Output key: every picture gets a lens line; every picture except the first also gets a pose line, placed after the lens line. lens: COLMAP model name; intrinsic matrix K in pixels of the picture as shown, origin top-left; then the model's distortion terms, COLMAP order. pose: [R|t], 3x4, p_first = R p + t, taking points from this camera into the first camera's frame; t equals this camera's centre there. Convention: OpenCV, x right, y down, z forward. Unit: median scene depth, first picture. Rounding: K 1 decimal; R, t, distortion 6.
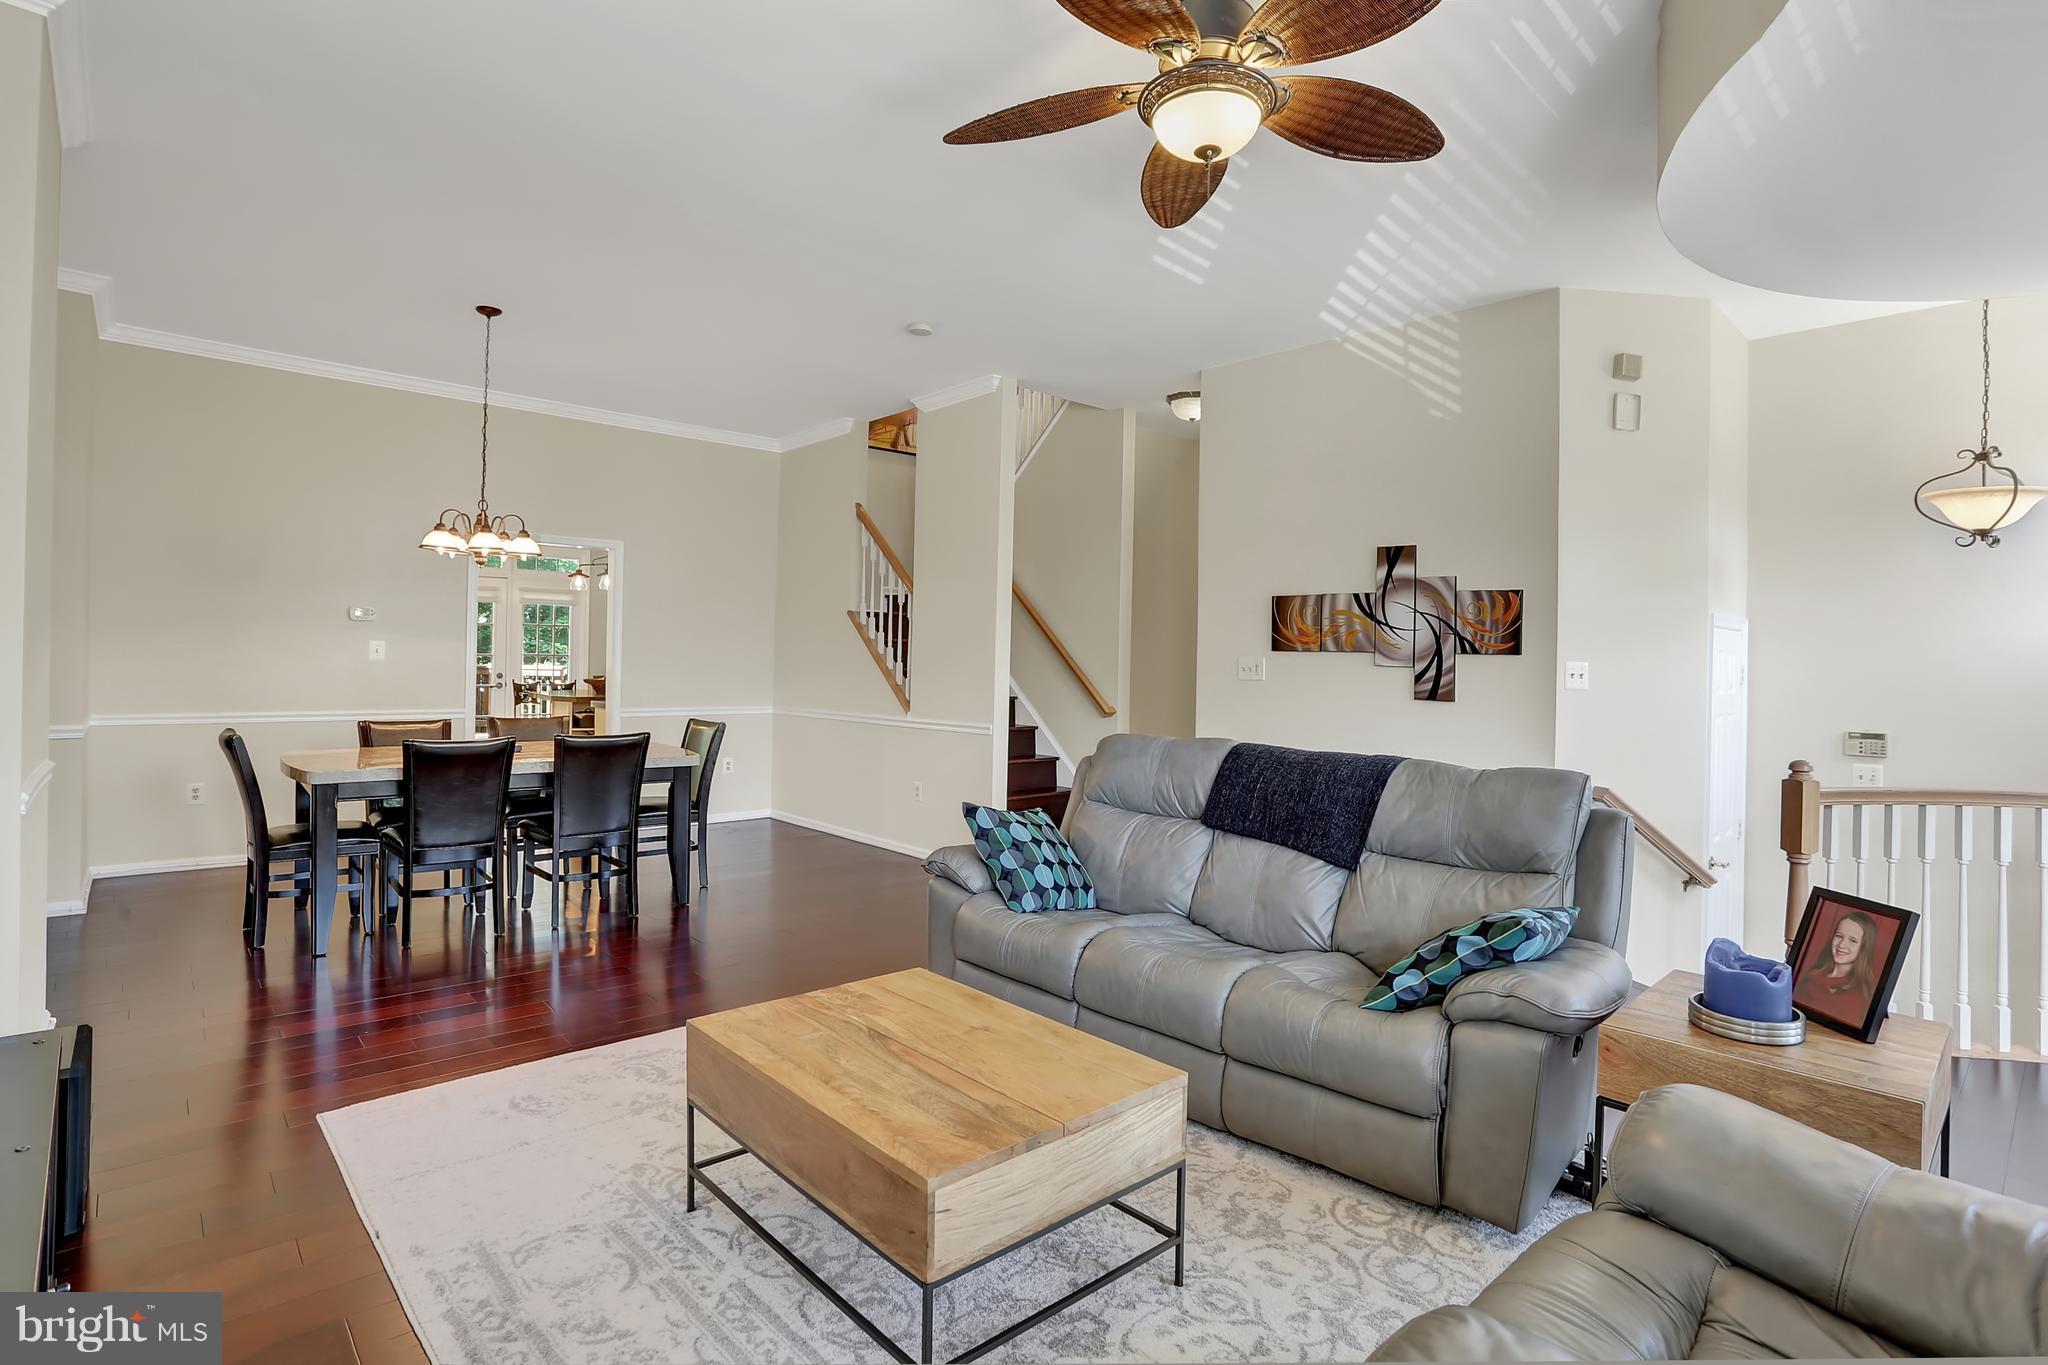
lens RADIAL K [[1010.6, 0, 1021.6], [0, 1010.6, 650.2], [0, 0, 1]] dist [0.000744, 0.000295]
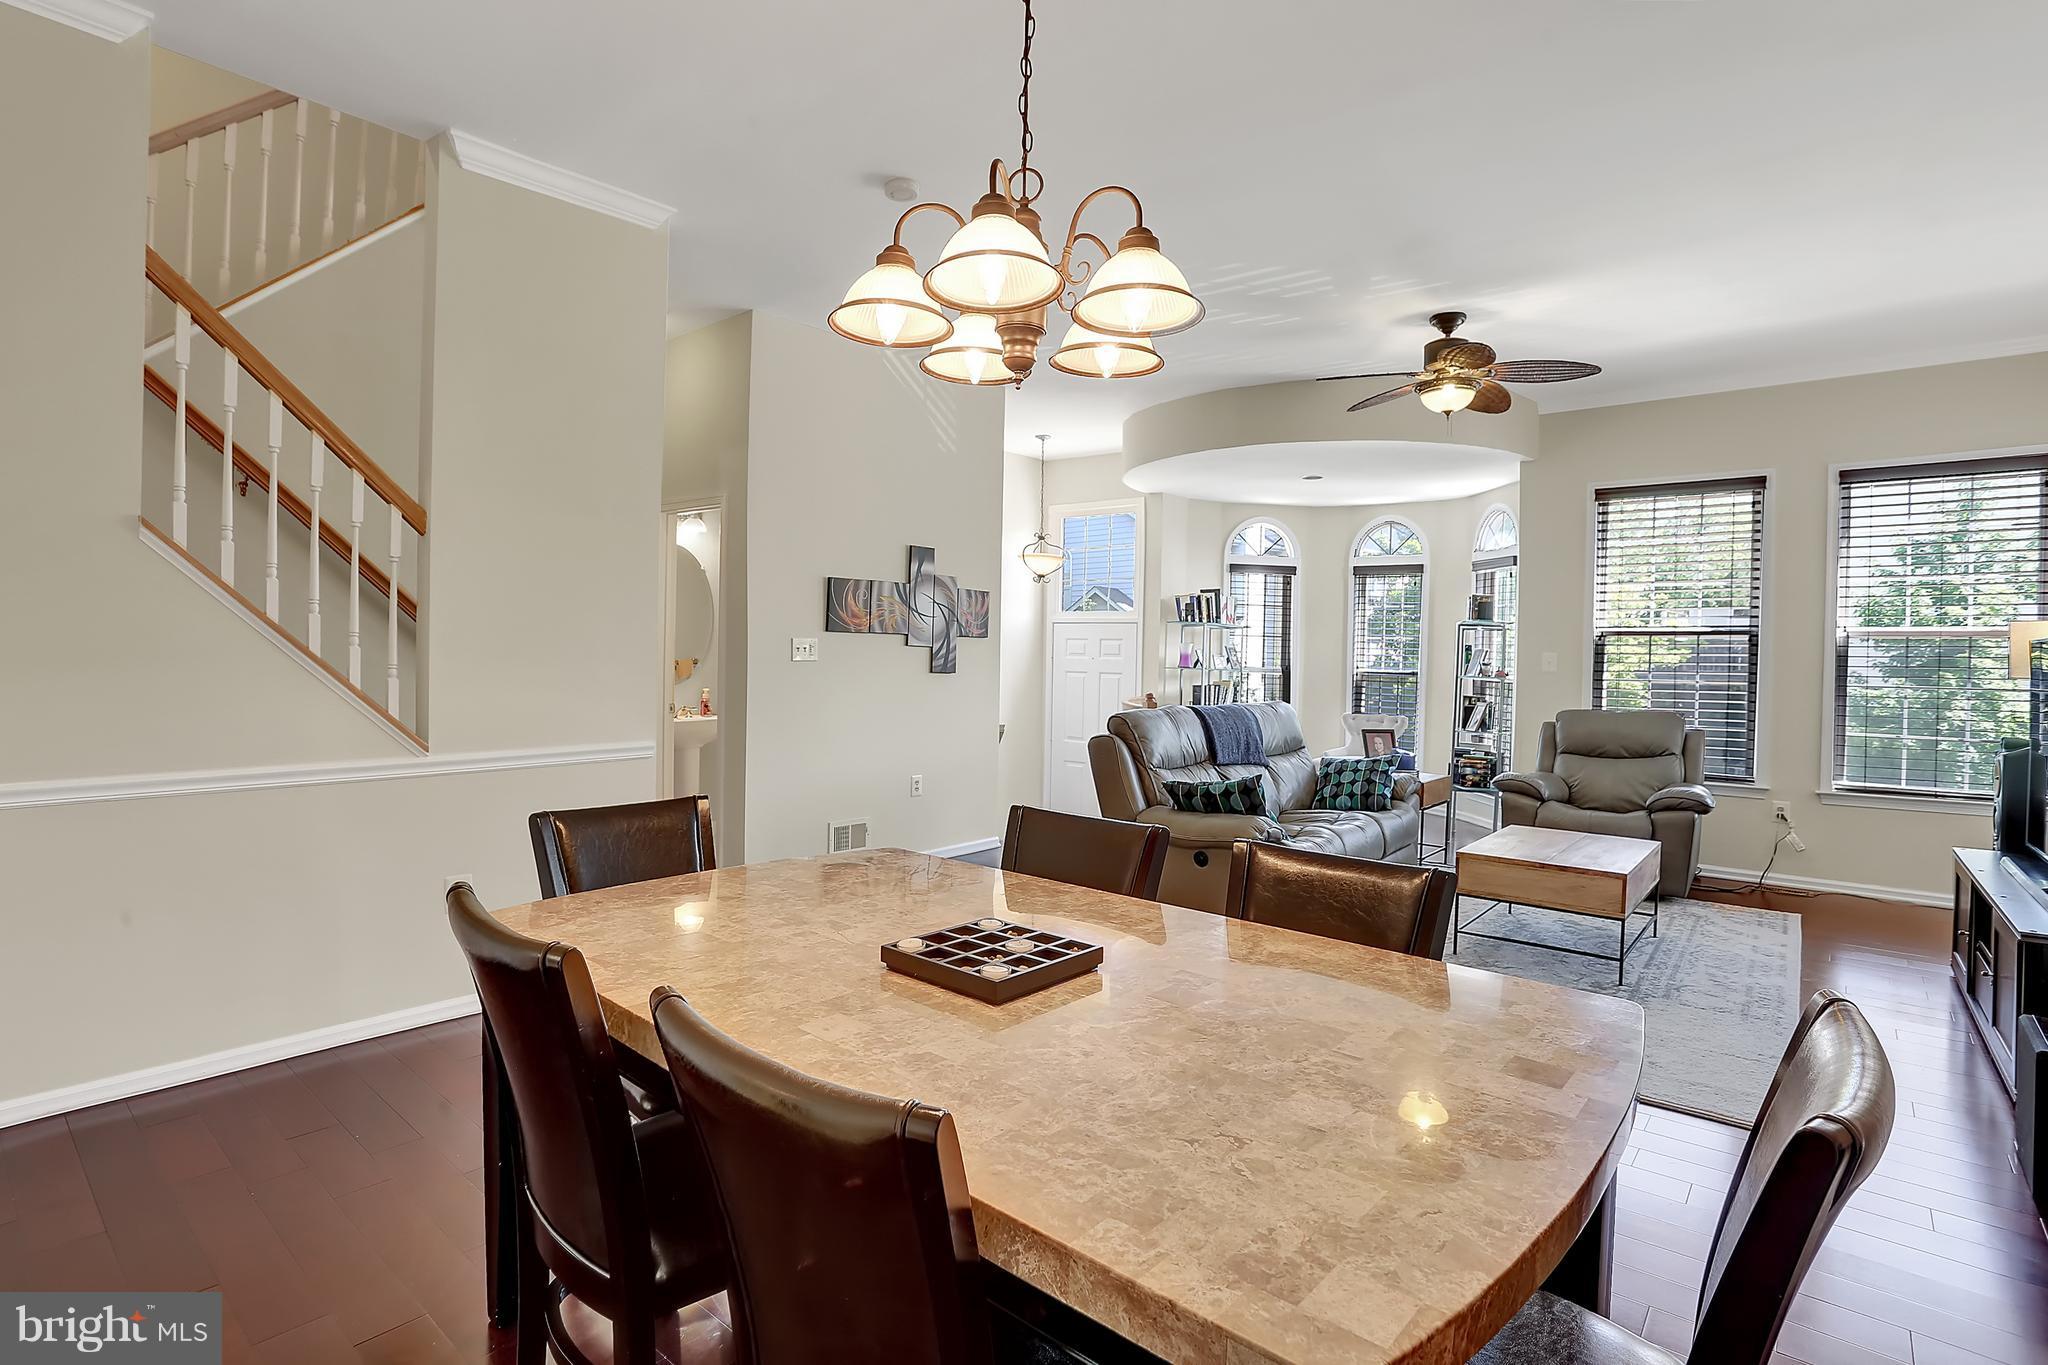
lens RADIAL K [[1023.1, 0, 1021.1], [0, 1023.1, 675.3], [0, 0, 1]] dist [-0.056596, 0.017622]
pose [[-0.141294, -0.046952, 0.988854, -0.875057], [-0.028408, 0.998656, 0.043358, -0.005911], [-0.989560, -0.021966, -0.142438, 1.084893]]
